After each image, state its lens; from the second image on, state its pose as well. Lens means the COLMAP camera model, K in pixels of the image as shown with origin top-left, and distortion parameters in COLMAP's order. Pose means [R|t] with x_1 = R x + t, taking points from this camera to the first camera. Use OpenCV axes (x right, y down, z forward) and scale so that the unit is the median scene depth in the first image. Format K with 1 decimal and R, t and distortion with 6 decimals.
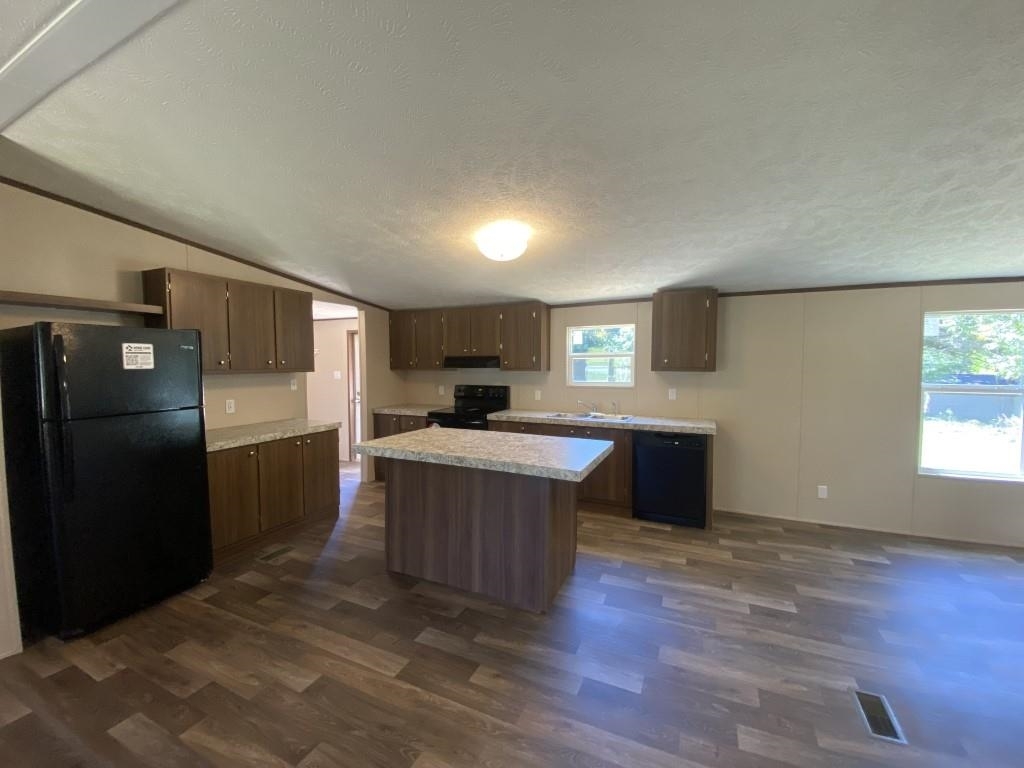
lens RADIAL K [[422.8, 0, 510.1], [0, 422.8, 378.4], [0, 0, 1]] dist [0.003149, -0.011501]
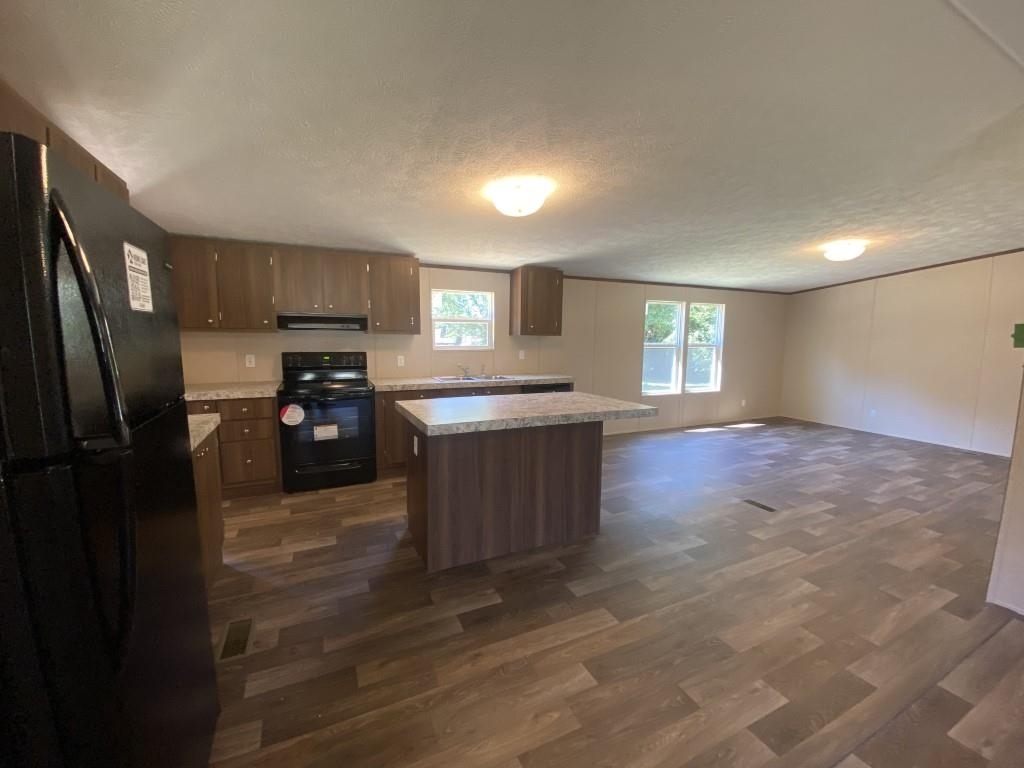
lens RADIAL K [[413.7, 0, 511.1], [0, 413.7, 387.4], [0, 0, 1]] dist [0.001340, -0.011458]
pose [[0.639675, -0.086645, 0.763747, -0.855531], [0.010302, 0.994504, 0.104195, 0.009846], [-0.768577, -0.058782, 0.637052, 0.422102]]
